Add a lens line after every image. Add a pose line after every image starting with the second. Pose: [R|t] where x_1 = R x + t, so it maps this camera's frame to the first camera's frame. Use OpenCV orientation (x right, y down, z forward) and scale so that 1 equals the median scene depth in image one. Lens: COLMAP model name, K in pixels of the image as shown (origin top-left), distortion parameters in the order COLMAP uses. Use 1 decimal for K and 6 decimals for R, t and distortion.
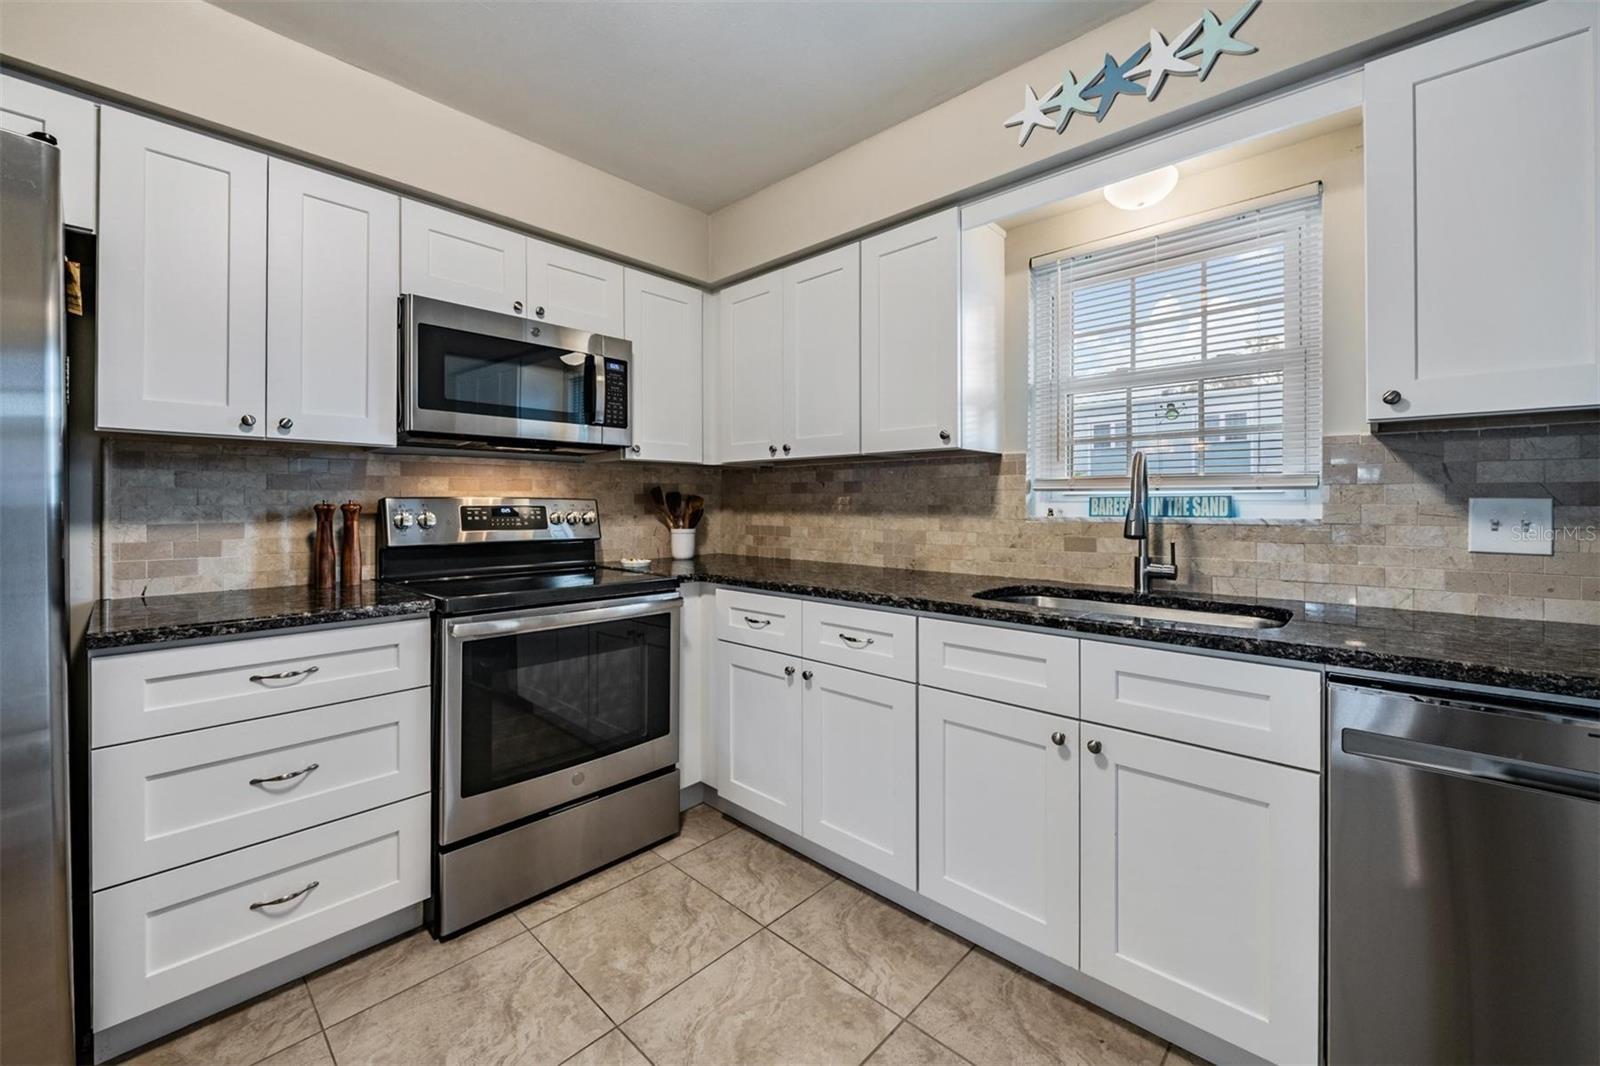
lens RADIAL K [[631.4, 0, 800.6], [0, 631.4, 504.7], [0, 0, 1]] dist [0.001236, -0.002352]
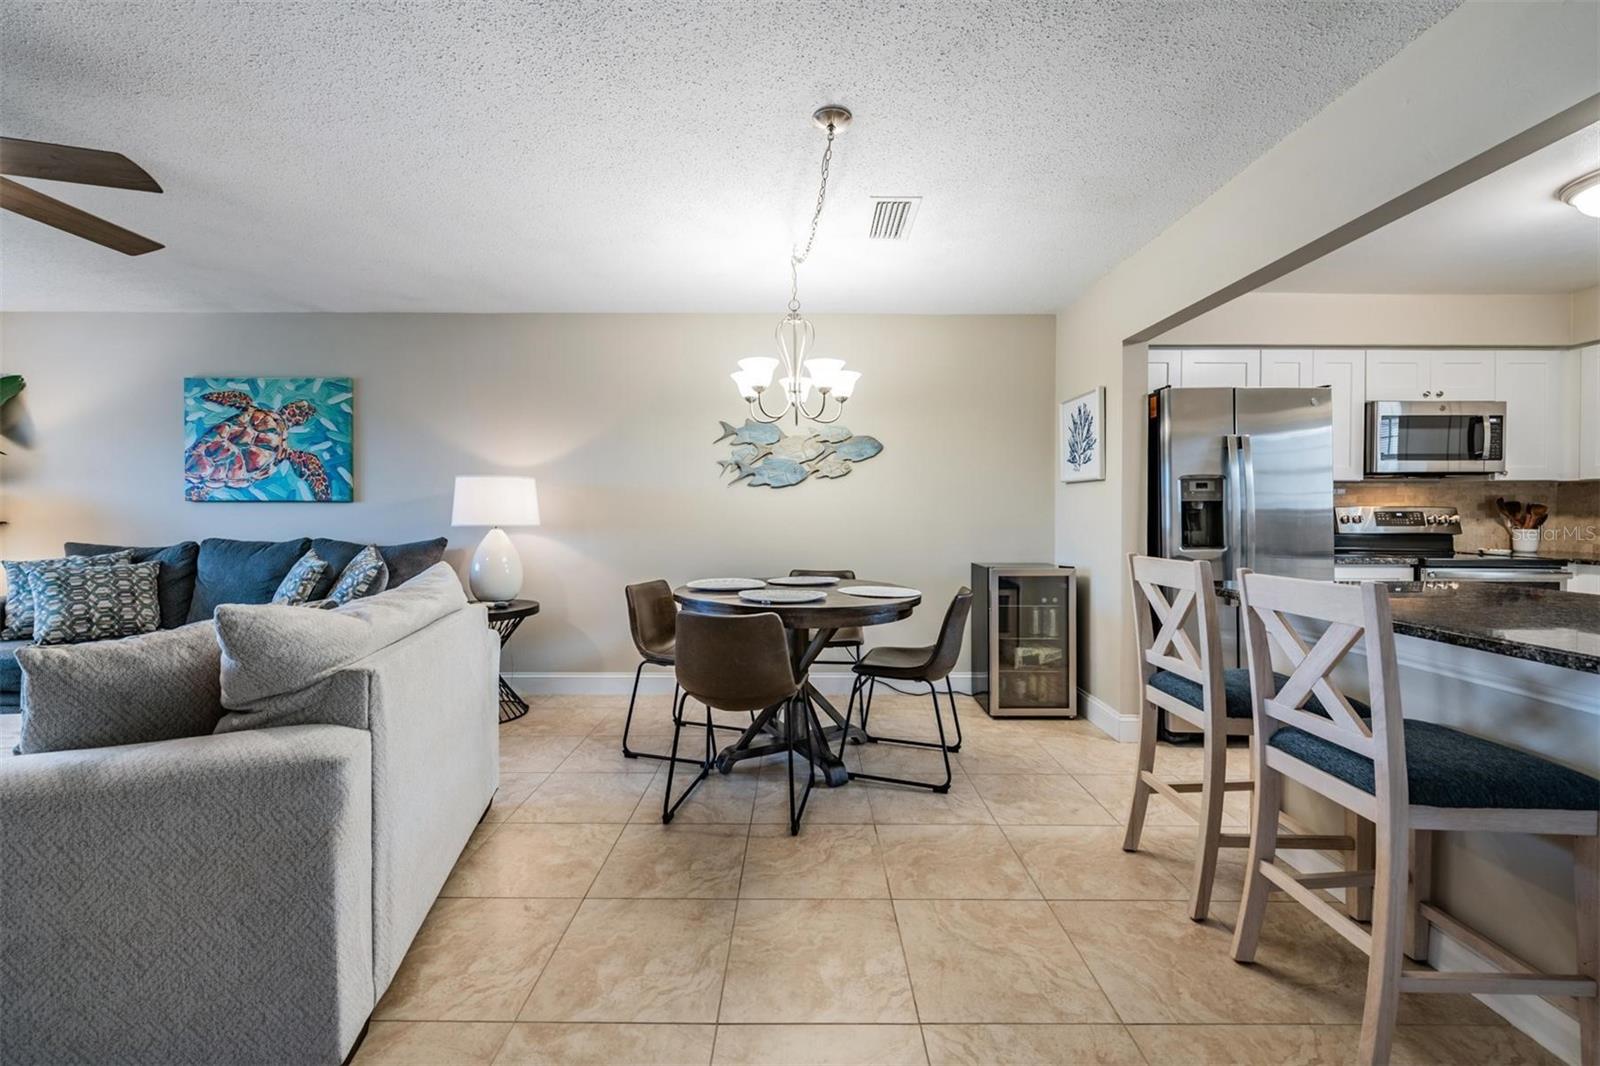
lens RADIAL K [[631.4, 0, 805.2], [0, 631.4, 515.4], [0, 0, 1]] dist [0.001236, -0.002352]
pose [[0.684627, 0.006053, -0.728868, -0.374834], [-0.001087, 0.999973, 0.007283, 0.001948], [0.728892, -0.004193, 0.684615, -1.476419]]
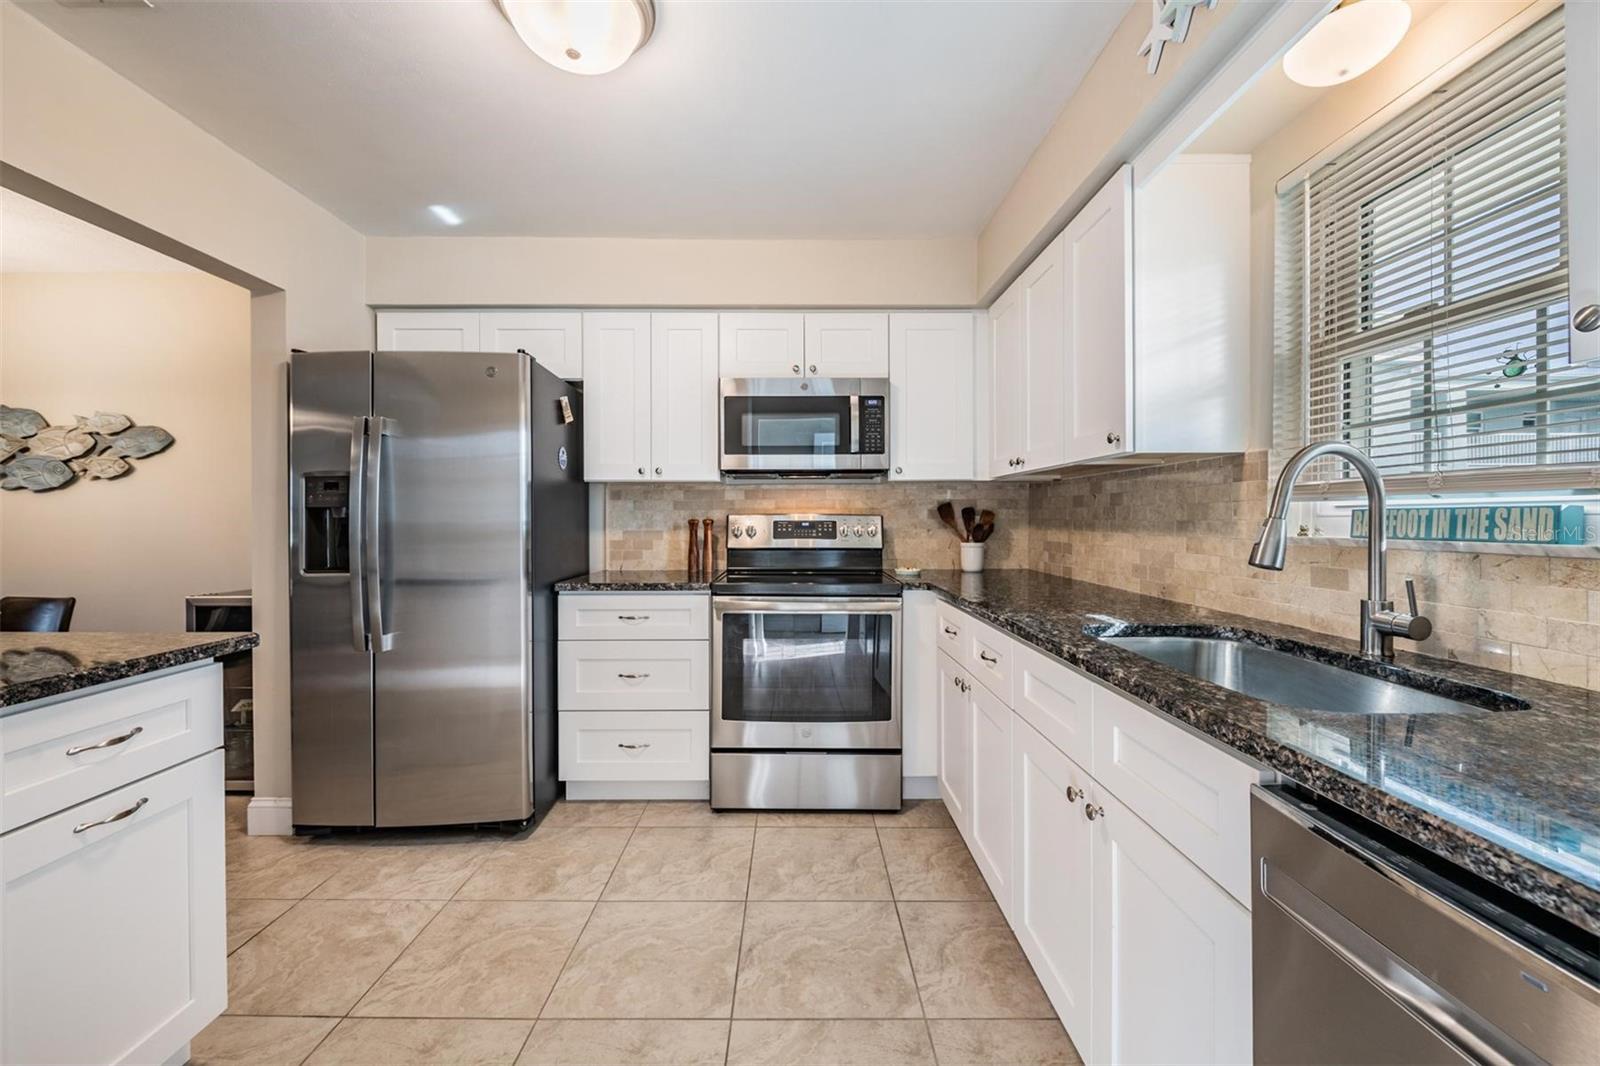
lens RADIAL K [[631.4, 0, 792.6], [0, 631.4, 523.6], [0, 0, 1]] dist [0.001236, -0.002352]
pose [[0.683335, 0.005461, -0.730085, 0.541318], [-0.000164, 0.999973, 0.007327, -0.001687], [0.730105, -0.004887, 0.683317, 0.098666]]
